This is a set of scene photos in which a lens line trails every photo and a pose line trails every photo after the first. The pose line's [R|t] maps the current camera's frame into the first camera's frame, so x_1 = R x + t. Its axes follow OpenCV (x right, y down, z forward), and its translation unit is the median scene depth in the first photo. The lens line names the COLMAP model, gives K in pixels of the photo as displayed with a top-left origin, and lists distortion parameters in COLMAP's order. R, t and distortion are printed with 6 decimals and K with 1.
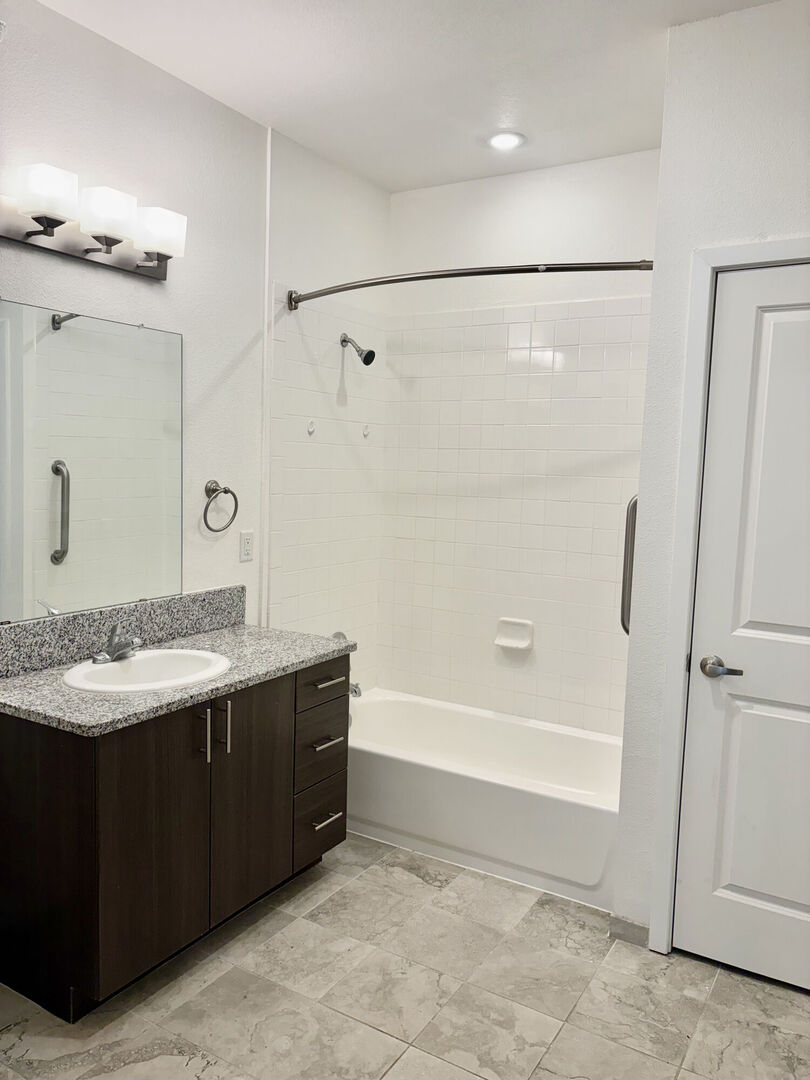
lens RADIAL K [[826.9, 0, 407.9], [0, 826.9, 540.6], [0, 0, 1]] dist [0.010636, -0.020063]
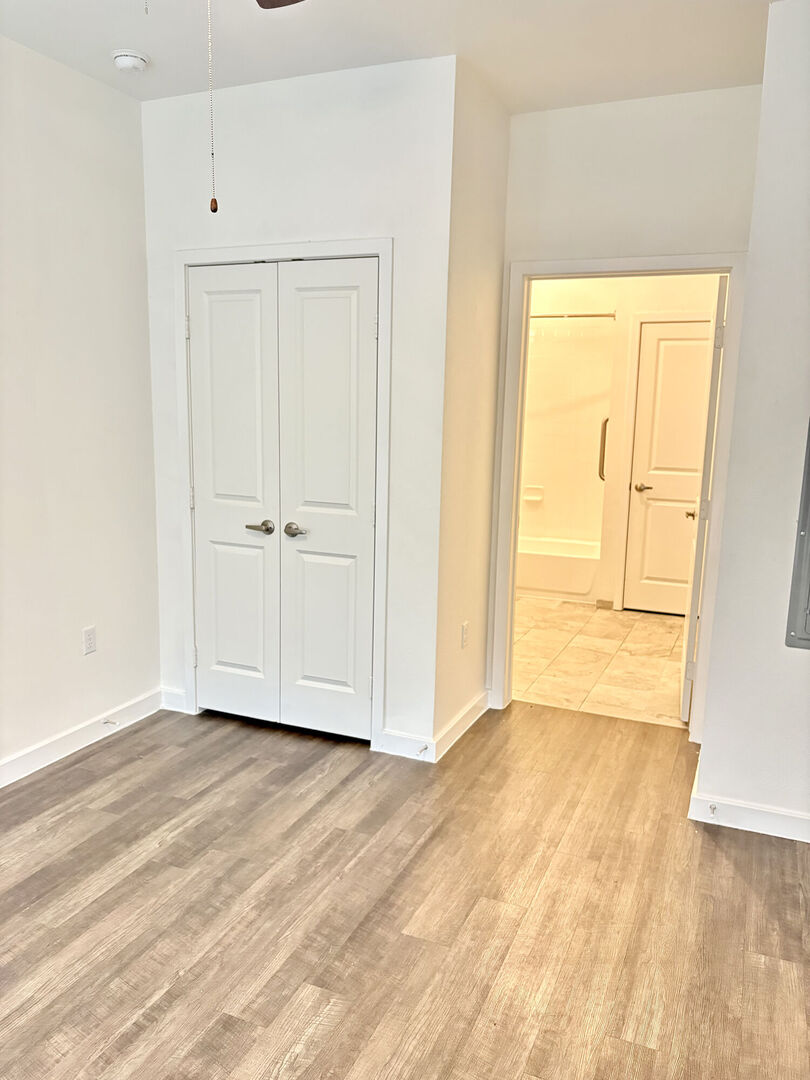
lens RADIAL K [[826.9, 0, 402.4], [0, 826.9, 539.5], [0, 0, 1]] dist [0.010636, -0.020063]
pose [[0.993329, -0.032219, 0.110719, -0.590616], [0.024281, 0.997087, 0.072307, 0.113278], [-0.112726, -0.069136, 0.991218, -1.320233]]
